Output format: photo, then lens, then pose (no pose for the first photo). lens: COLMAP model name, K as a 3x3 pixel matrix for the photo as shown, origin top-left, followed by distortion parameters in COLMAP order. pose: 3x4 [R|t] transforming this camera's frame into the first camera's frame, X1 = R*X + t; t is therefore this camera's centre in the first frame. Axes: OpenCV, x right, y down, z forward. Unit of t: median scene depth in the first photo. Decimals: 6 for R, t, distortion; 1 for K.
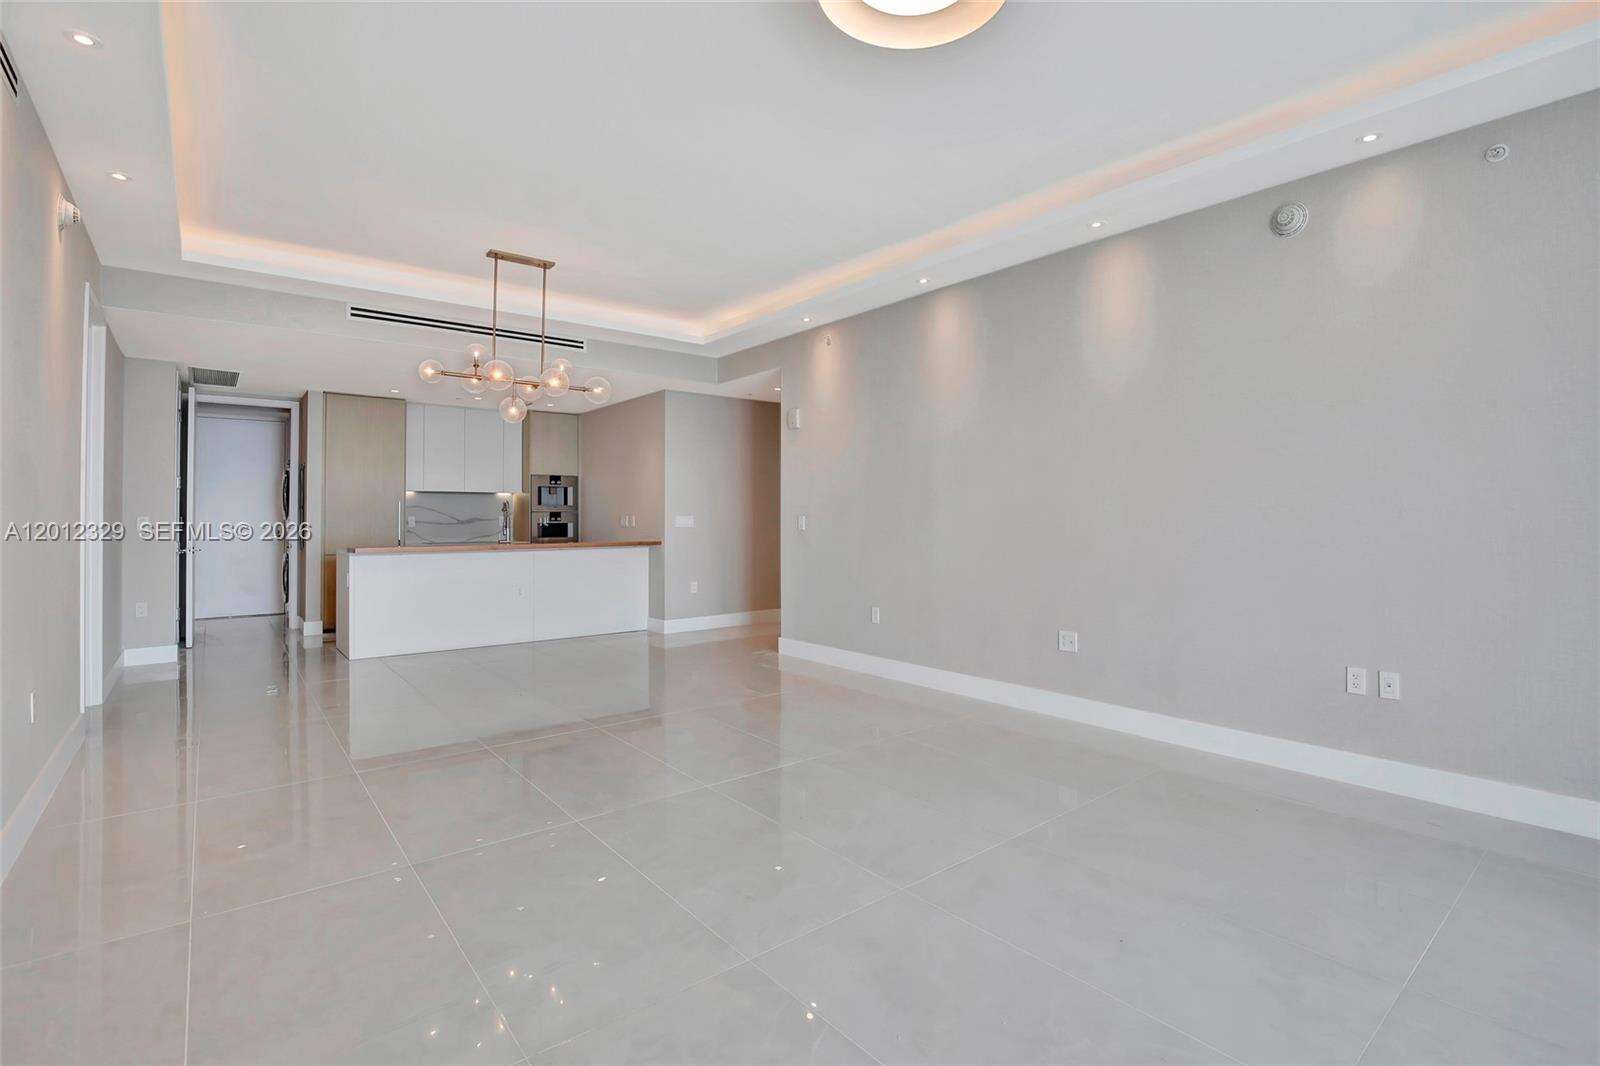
lens RADIAL K [[741.8, 0, 807.8], [0, 741.8, 514.8], [0, 0, 1]] dist [-0.026393, 0.003319]
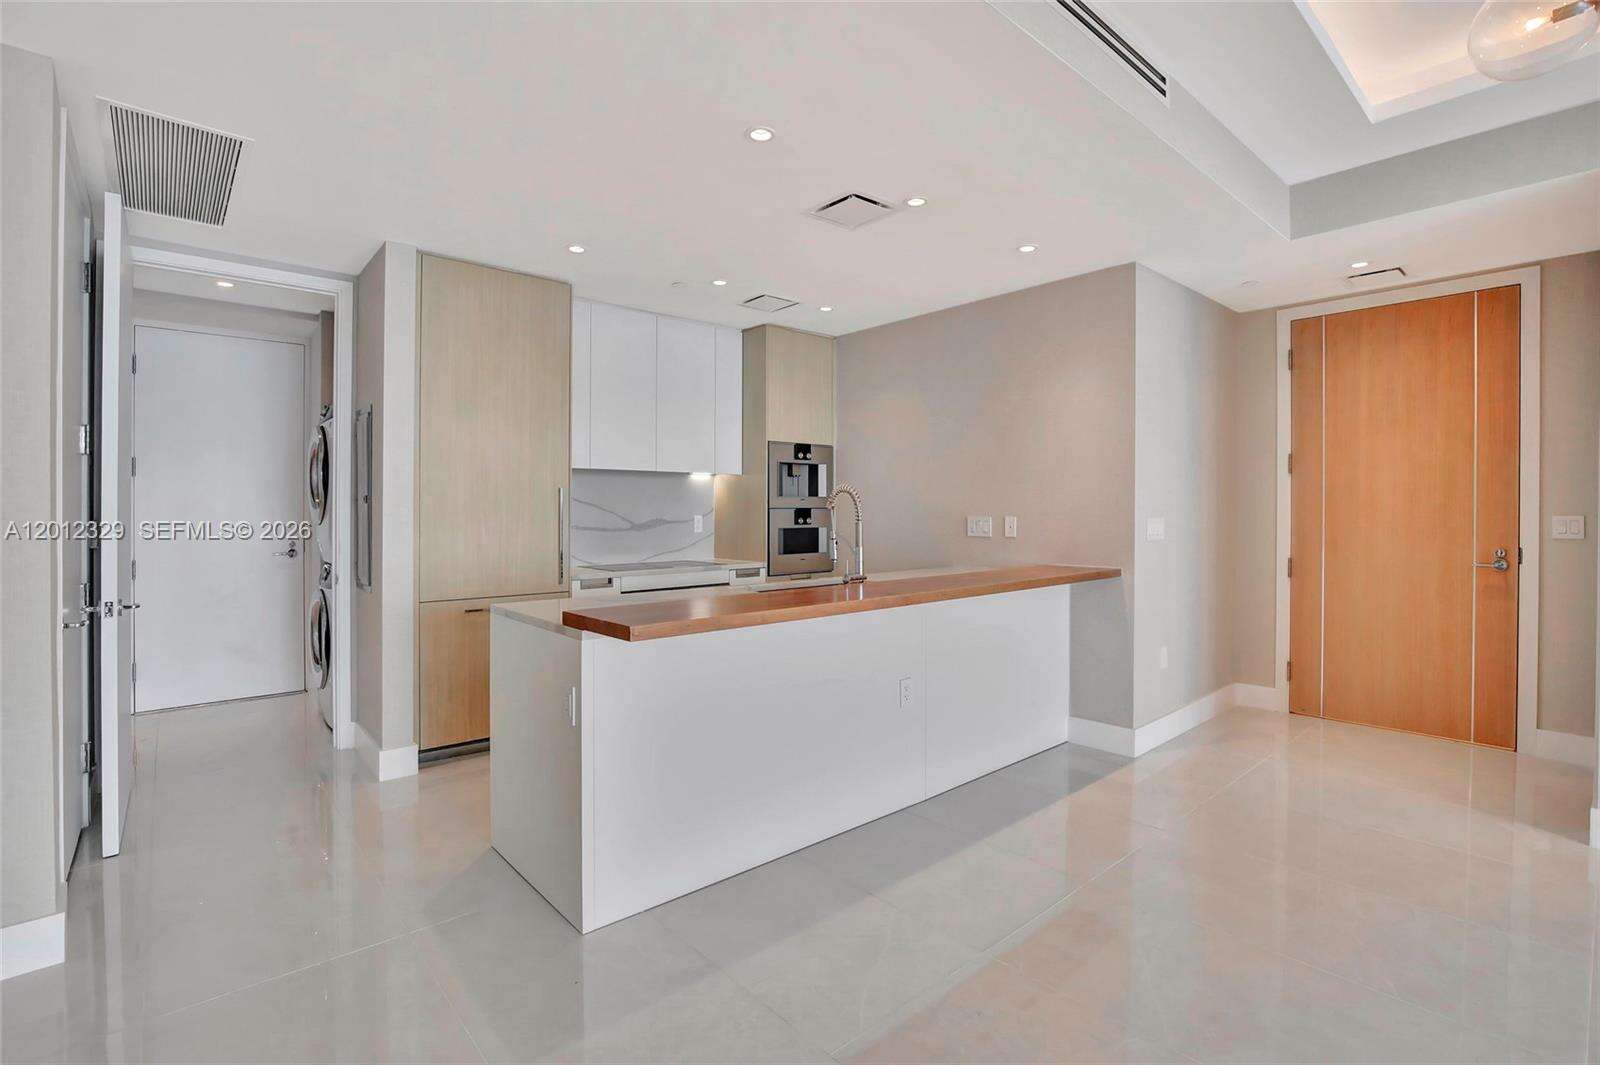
lens RADIAL K [[741.8, 0, 821.8], [0, 741.8, 510.0], [0, 0, 1]] dist [-0.026393, 0.003319]
pose [[0.999082, 0.000387, 0.042833, -0.399150], [-0.000512, 0.999996, 0.002893, -0.004727], [-0.042832, -0.002912, 0.999078, 0.491963]]
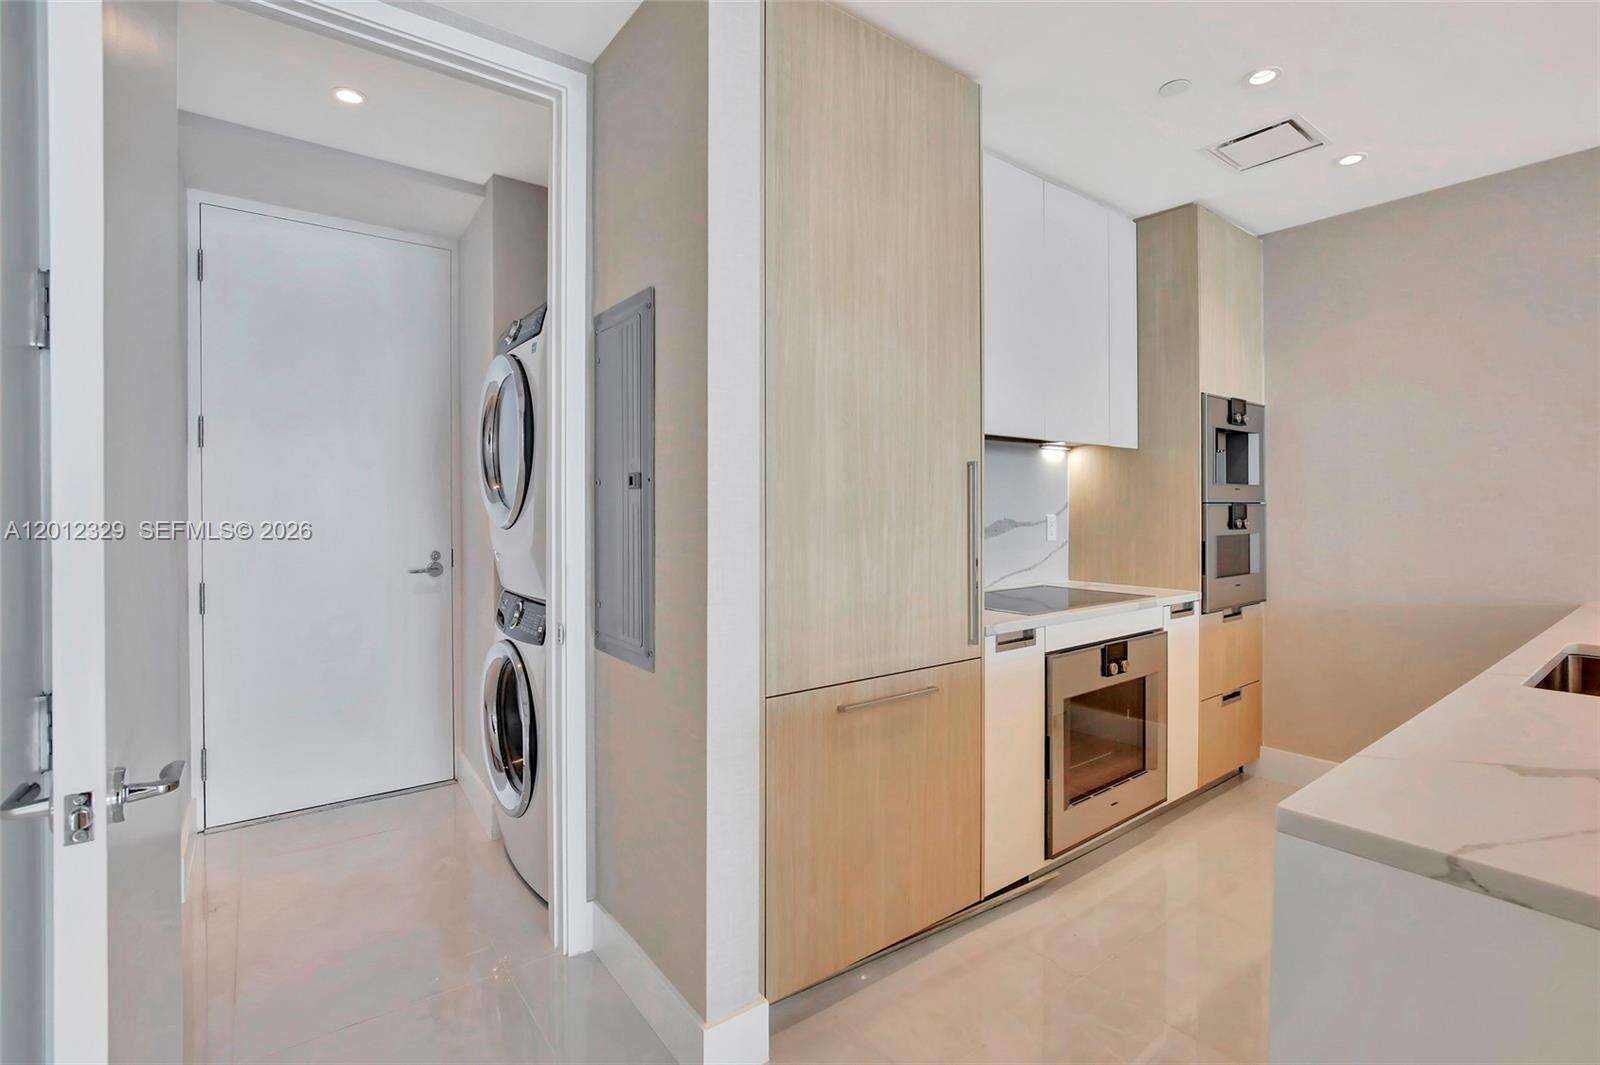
lens RADIAL K [[741.8, 0, 832.9], [0, 741.8, 513.9], [0, 0, 1]] dist [-0.026393, 0.003319]
pose [[0.999839, 0.004533, -0.017366, -0.599484], [-0.004291, 0.999894, 0.013910, -0.003310], [0.017427, -0.013834, 0.999752, 0.734425]]
